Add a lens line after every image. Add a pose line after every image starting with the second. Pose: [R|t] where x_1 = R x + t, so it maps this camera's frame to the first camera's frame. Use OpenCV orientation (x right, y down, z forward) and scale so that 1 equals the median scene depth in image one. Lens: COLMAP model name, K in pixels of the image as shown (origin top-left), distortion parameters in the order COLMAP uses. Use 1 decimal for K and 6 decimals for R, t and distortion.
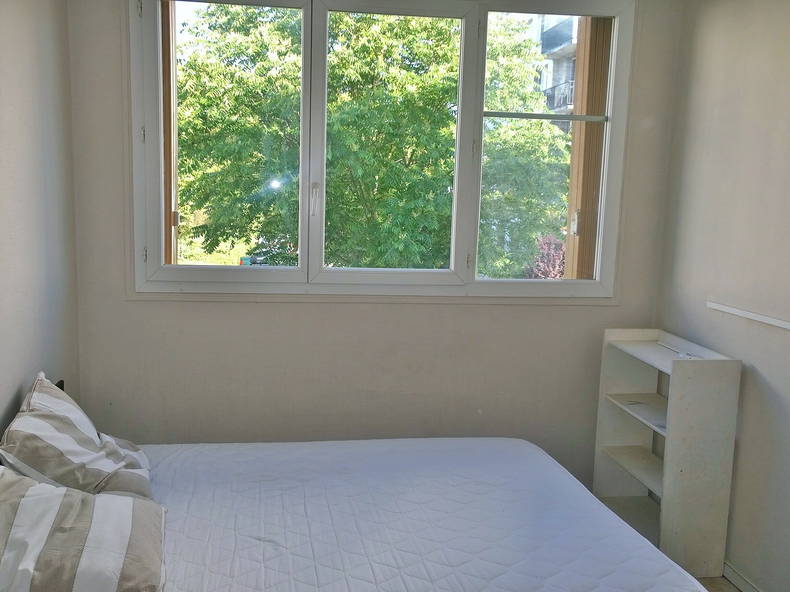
lens RADIAL K [[769.0, 0, 395.0], [0, 769.0, 296.0], [0, 0, 1]] dist [0.033841, -0.013133]
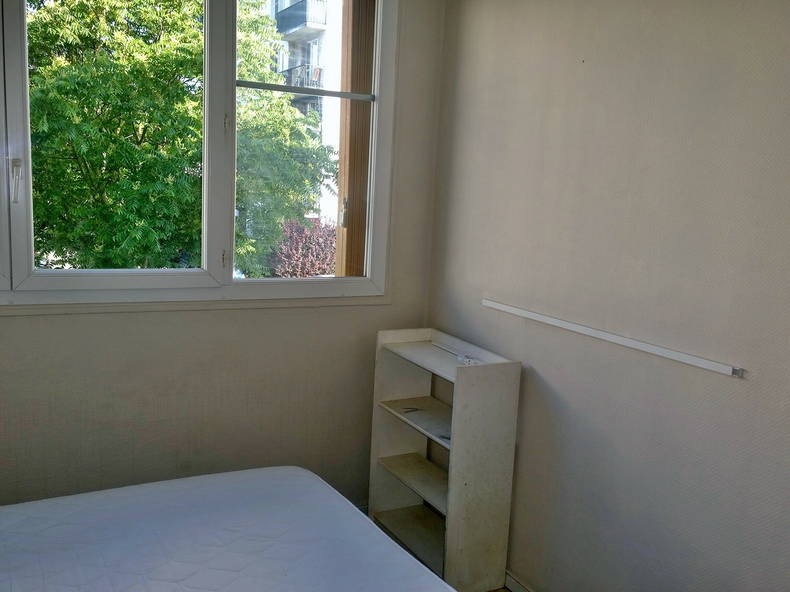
lens RADIAL K [[761.2, 0, 383.5], [0, 761.2, 317.0], [0, 0, 1]] dist [0.058381, -0.022259]
pose [[0.949547, -0.035562, 0.311603, -0.000787], [0.020040, 0.998400, 0.052876, -0.007861], [-0.312984, -0.043964, 0.948740, 0.052218]]
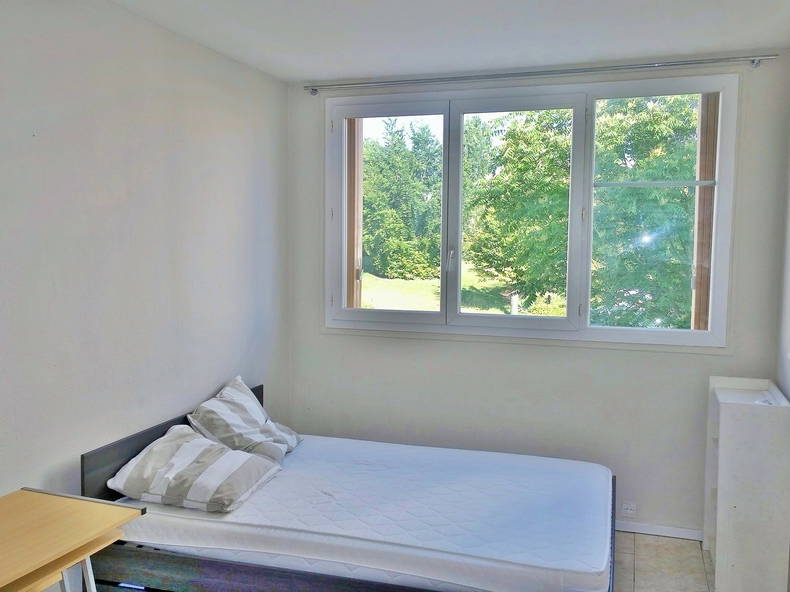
lens RADIAL K [[769.0, 0, 395.0], [0, 769.0, 296.0], [0, 0, 1]] dist [0.033841, -0.013133]
pose [[0.896136, 0.011048, -0.443641, 0.131307], [-0.042052, 0.997306, -0.060106, 0.005477], [0.441782, 0.072519, 0.894187, -0.061521]]
